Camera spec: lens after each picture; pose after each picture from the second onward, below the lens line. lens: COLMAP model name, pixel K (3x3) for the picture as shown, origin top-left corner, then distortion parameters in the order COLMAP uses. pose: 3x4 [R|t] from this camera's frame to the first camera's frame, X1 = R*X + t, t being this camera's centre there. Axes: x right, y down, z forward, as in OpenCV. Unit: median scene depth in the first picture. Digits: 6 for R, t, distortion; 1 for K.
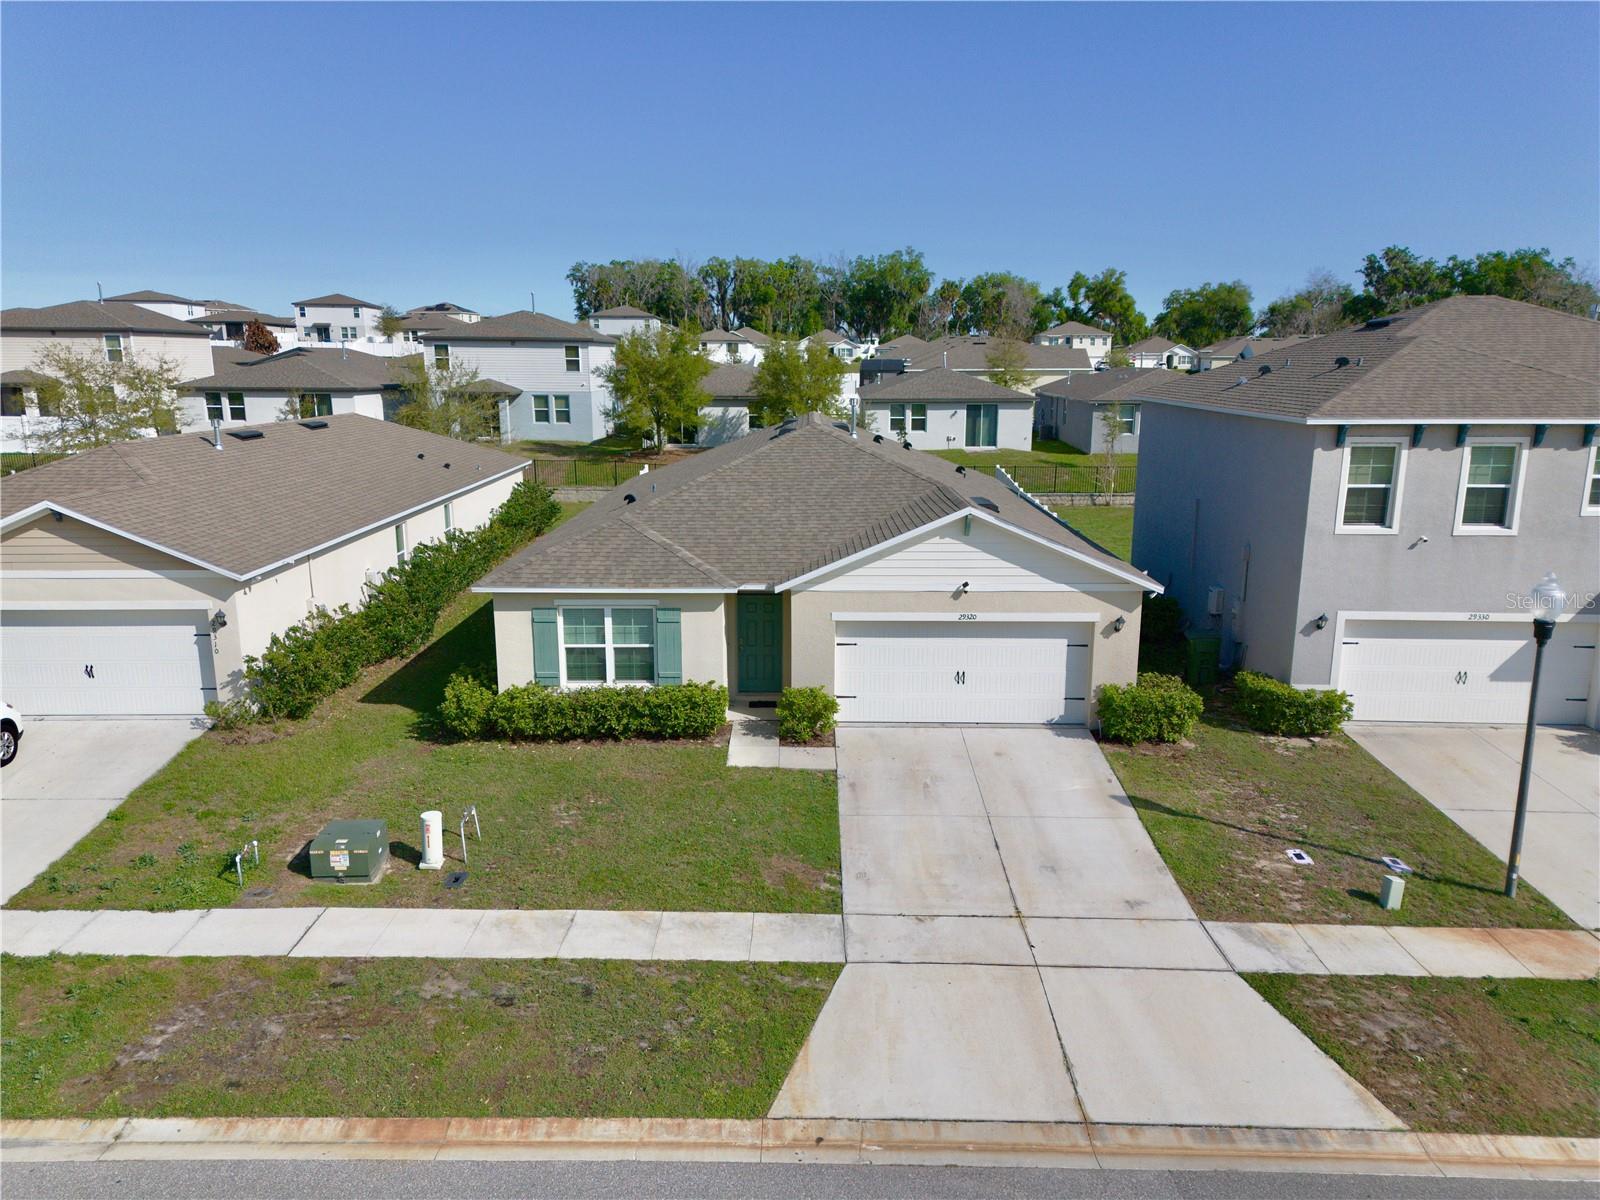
lens RADIAL K [[1118.7, 0, 800.0], [0, 1118.7, 600.0], [0, 0, 1]] dist [0.079910, -0.075342]
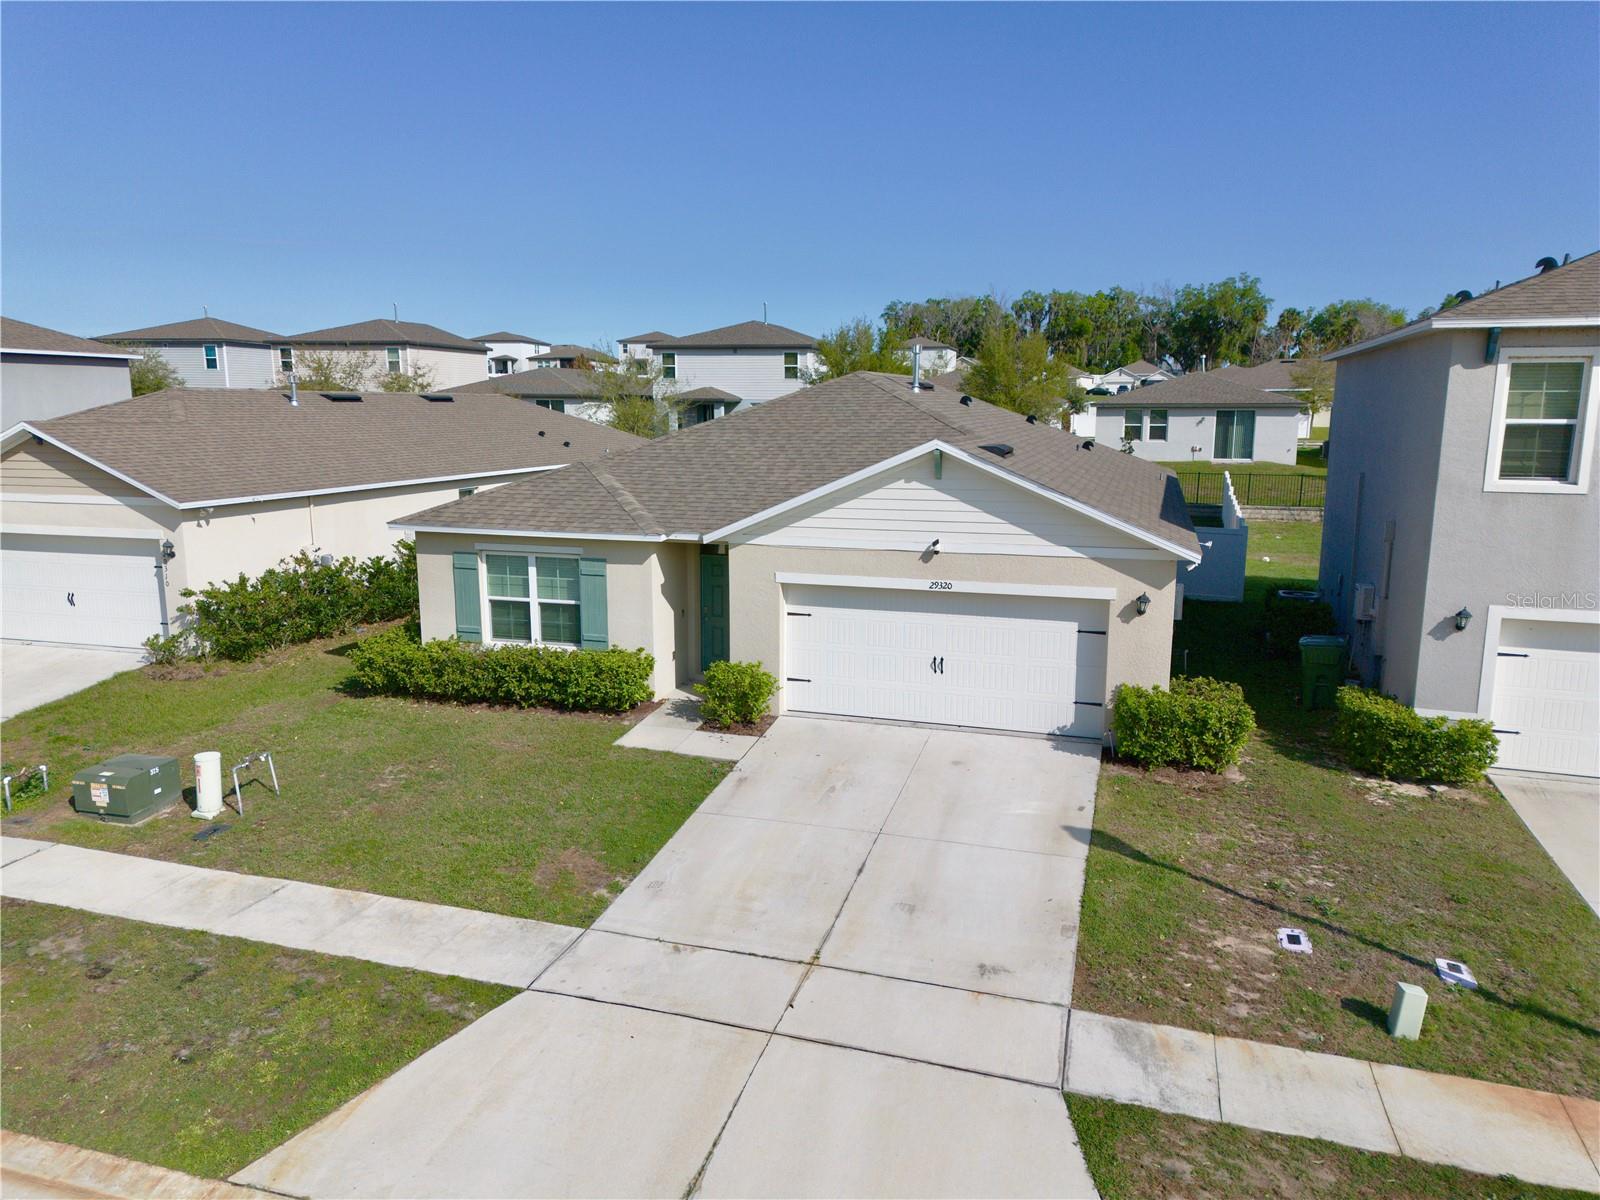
lens RADIAL K [[1118.7, 0, 800.0], [0, 1118.7, 600.0], [0, 0, 1]] dist [0.079910, -0.075342]
pose [[0.957873, 0.051461, -0.282543, 0.277284], [-0.062476, 0.997592, -0.030107, 0.054990], [0.280313, 0.046491, 0.958782, 0.227769]]
